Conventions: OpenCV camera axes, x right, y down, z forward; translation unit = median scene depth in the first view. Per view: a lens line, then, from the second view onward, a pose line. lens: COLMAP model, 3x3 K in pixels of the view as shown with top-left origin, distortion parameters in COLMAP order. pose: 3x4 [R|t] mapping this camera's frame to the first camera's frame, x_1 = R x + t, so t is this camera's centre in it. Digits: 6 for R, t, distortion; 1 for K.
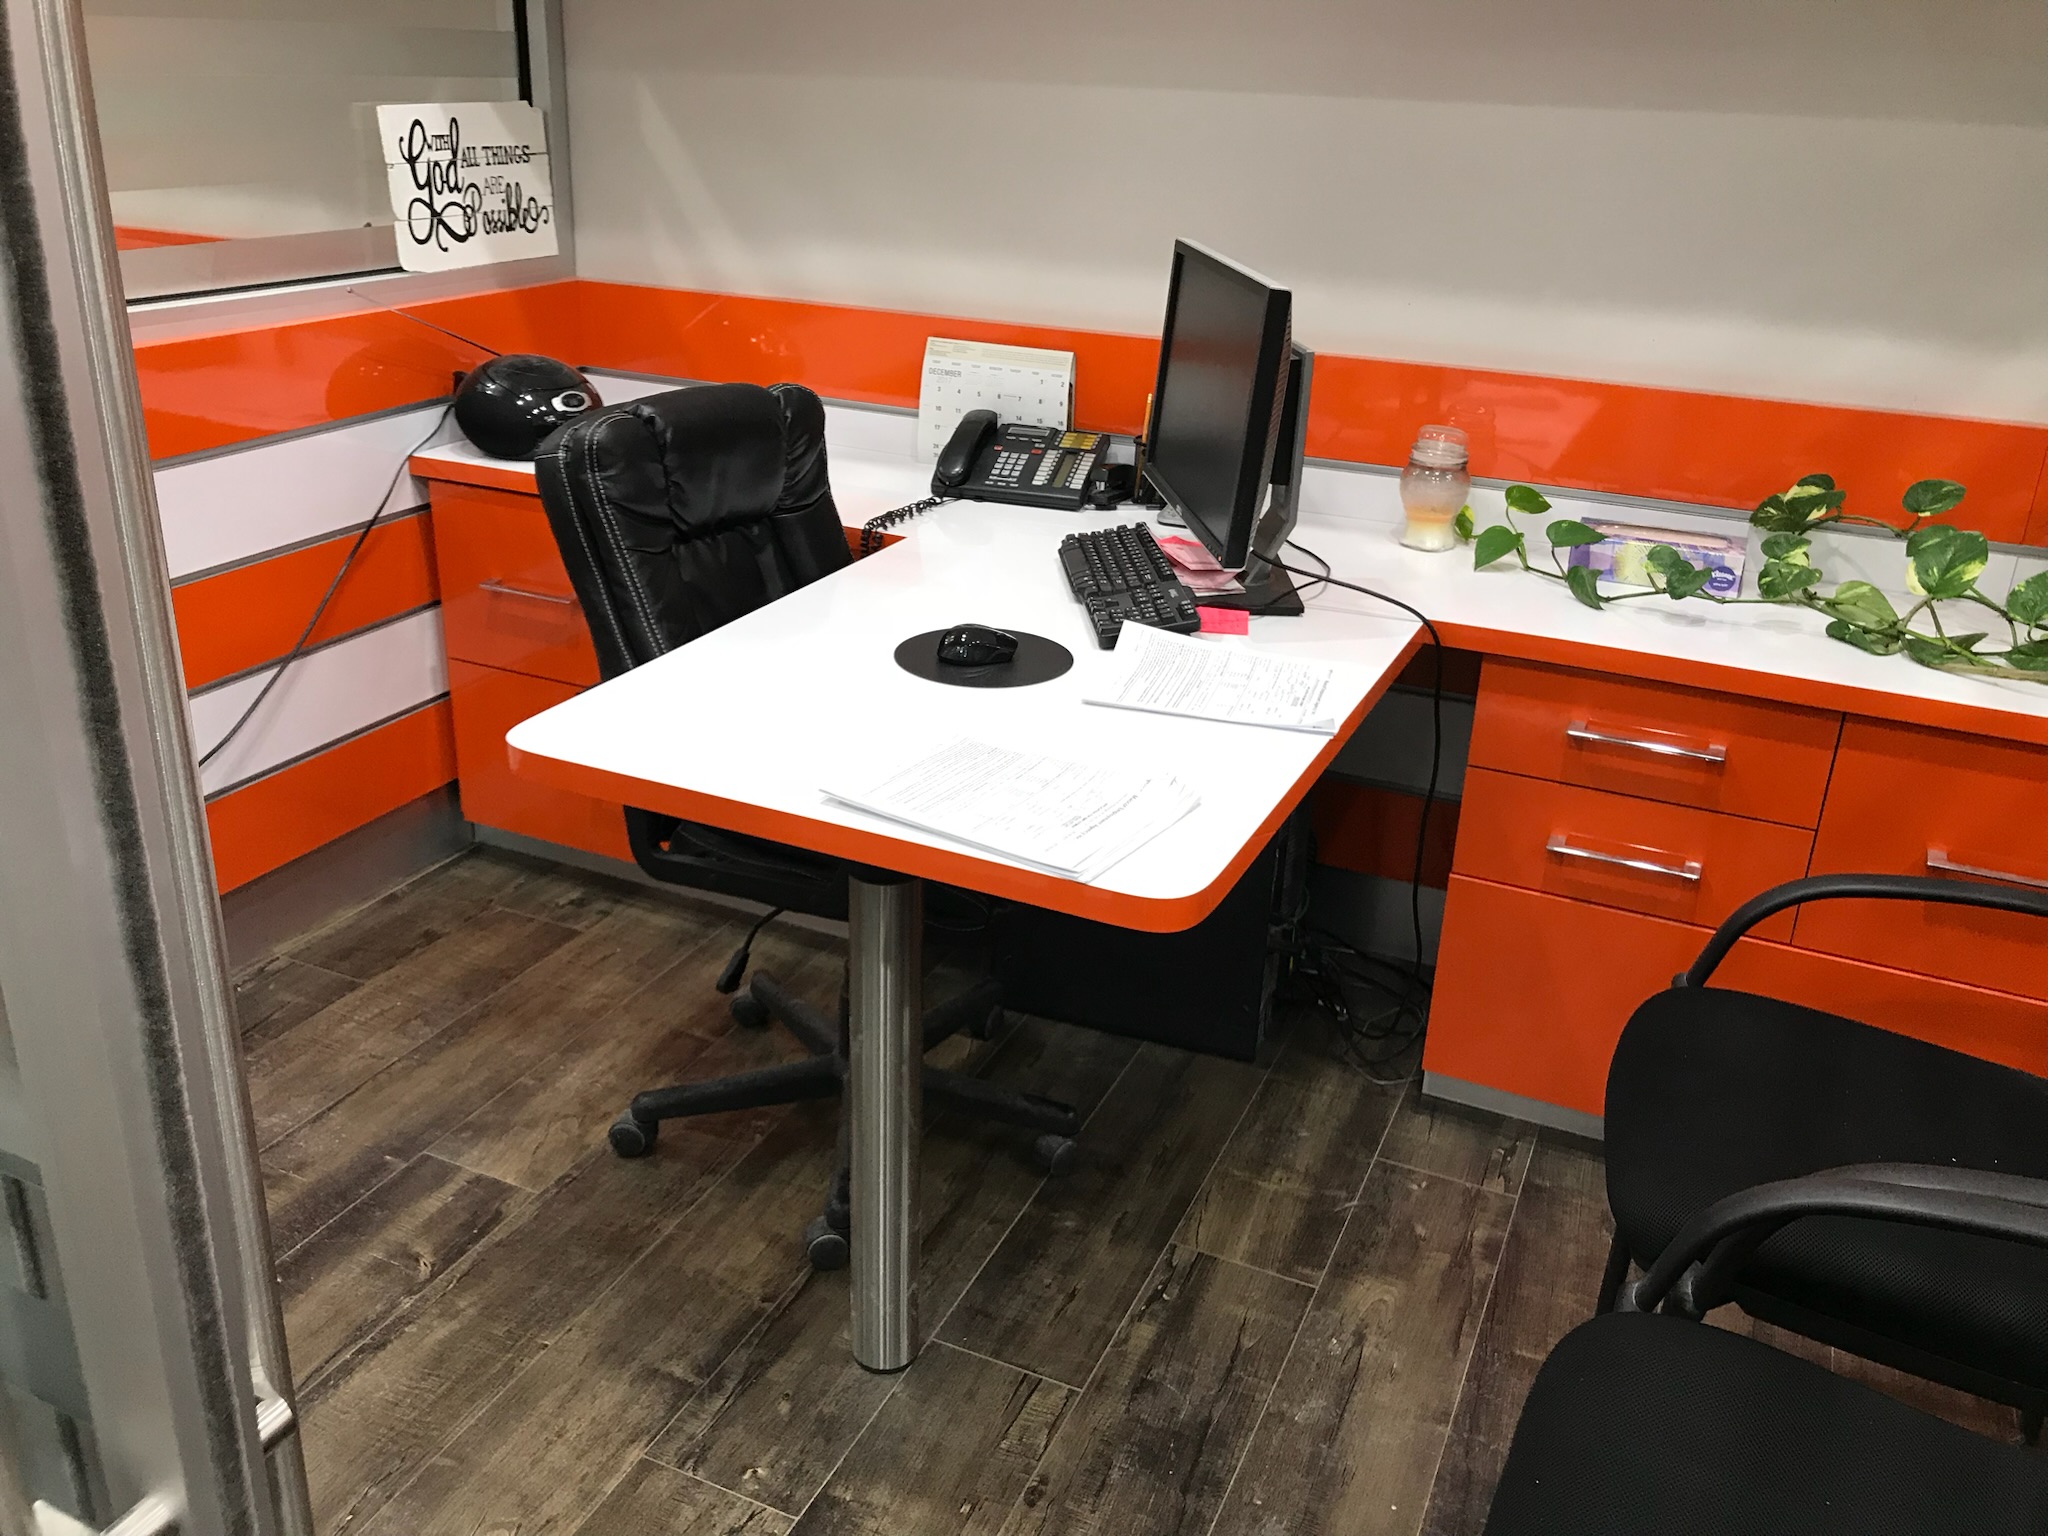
lens RADIAL K [[1688.3, 0, 1021.8], [0, 1688.3, 765.6], [0, 0, 1]] dist [0.059716, -0.086245]
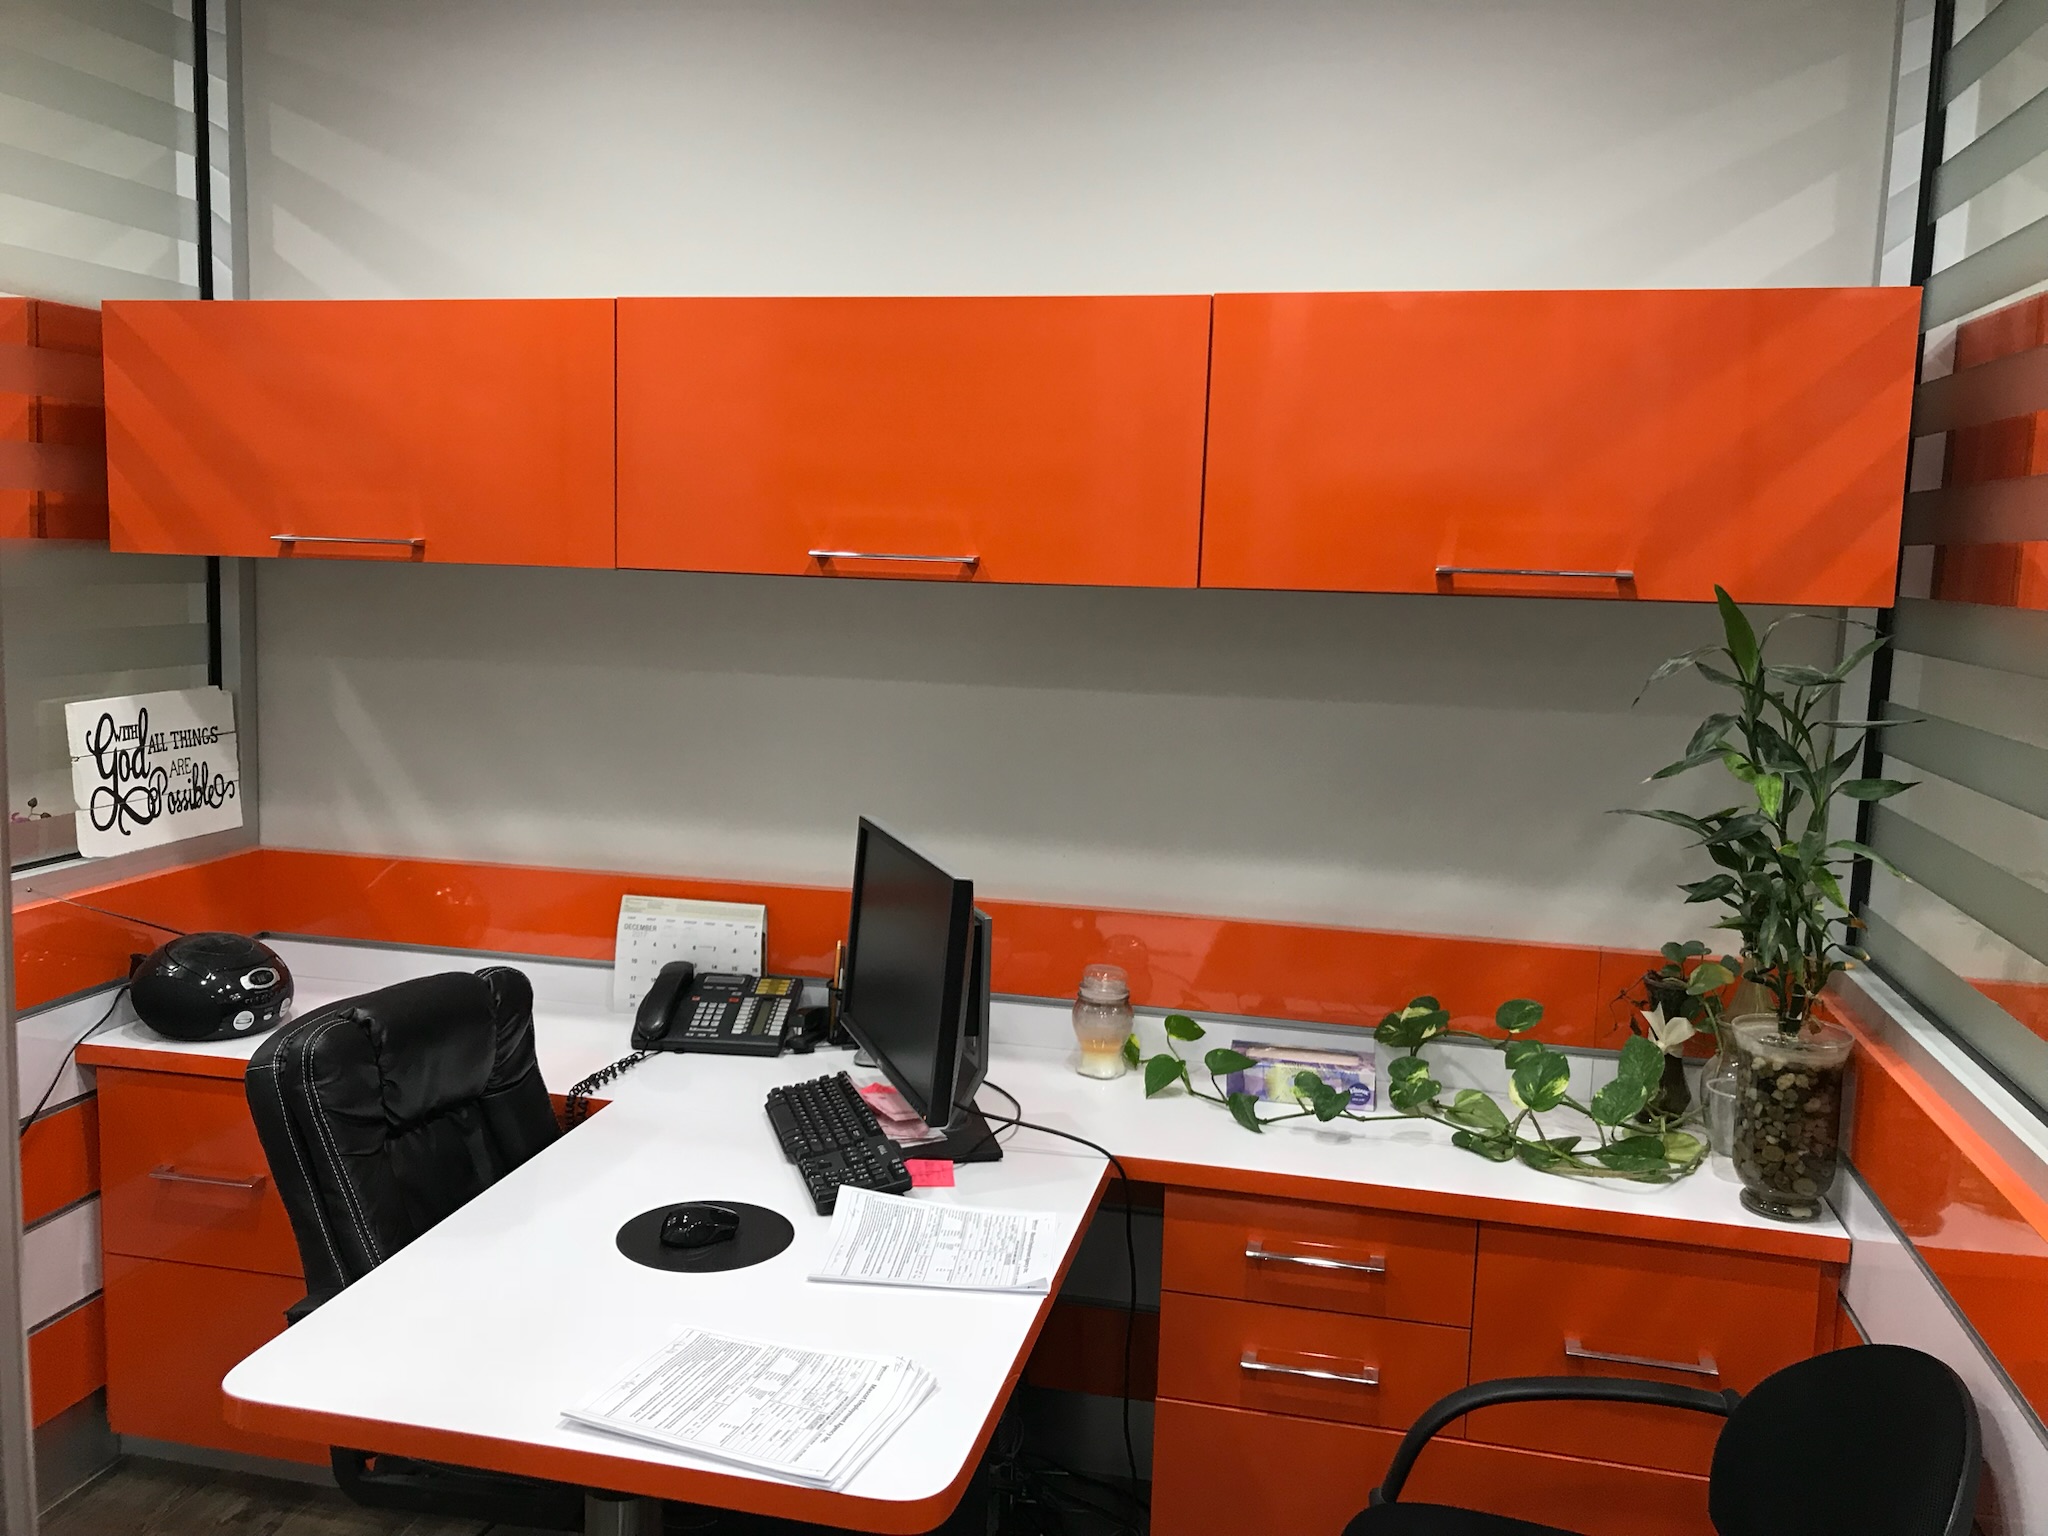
lens RADIAL K [[1698.0, 0, 1015.9], [0, 1698.0, 769.7], [0, 0, 1]] dist [0.062722, -0.067349]
pose [[0.979304, -0.027921, 0.200461, -0.030510], [0.078522, 0.965275, -0.249155, -0.051151], [-0.186543, 0.259739, 0.947490, -0.080652]]
